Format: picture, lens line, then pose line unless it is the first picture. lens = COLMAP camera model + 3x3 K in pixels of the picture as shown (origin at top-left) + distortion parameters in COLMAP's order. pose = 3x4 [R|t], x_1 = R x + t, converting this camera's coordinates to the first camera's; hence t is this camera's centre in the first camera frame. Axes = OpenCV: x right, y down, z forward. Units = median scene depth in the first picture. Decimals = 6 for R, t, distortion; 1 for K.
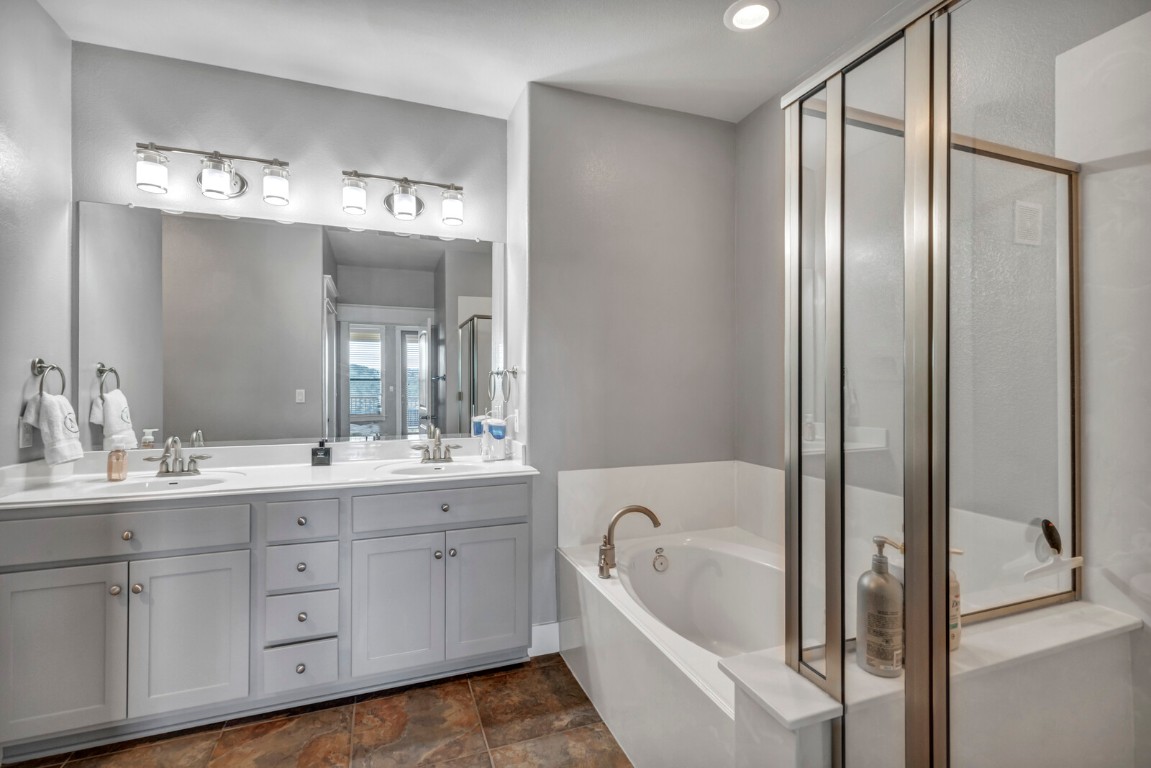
lens RADIAL K [[525.3, 0, 574.3], [0, 525.3, 379.5], [0, 0, 1]] dist [0.005995, -0.000141]
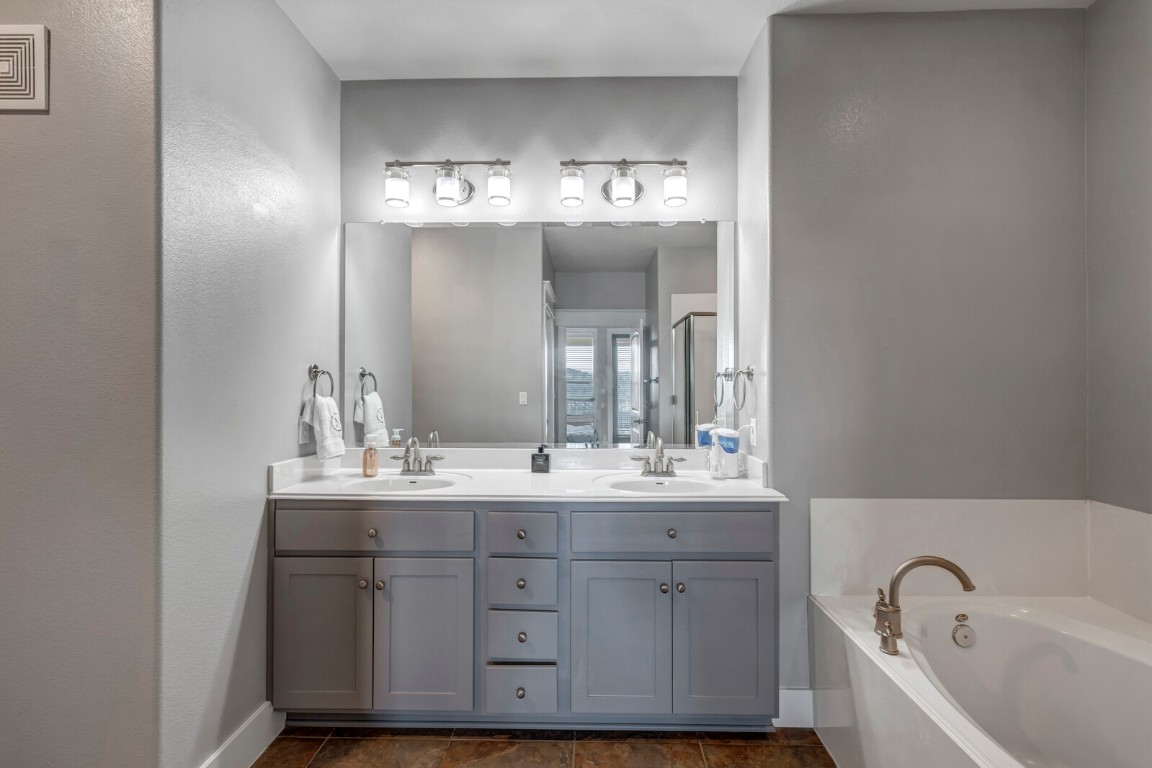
lens RADIAL K [[525.7, 0, 576.2], [0, 525.7, 382.5], [0, 0, 1]] dist [0.005995, -0.000141]
pose [[0.927239, -0.001279, -0.374468, -0.065311], [0.001578, 0.999999, 0.000492, -0.000262], [0.374466, -0.001047, 0.927240, 0.143688]]
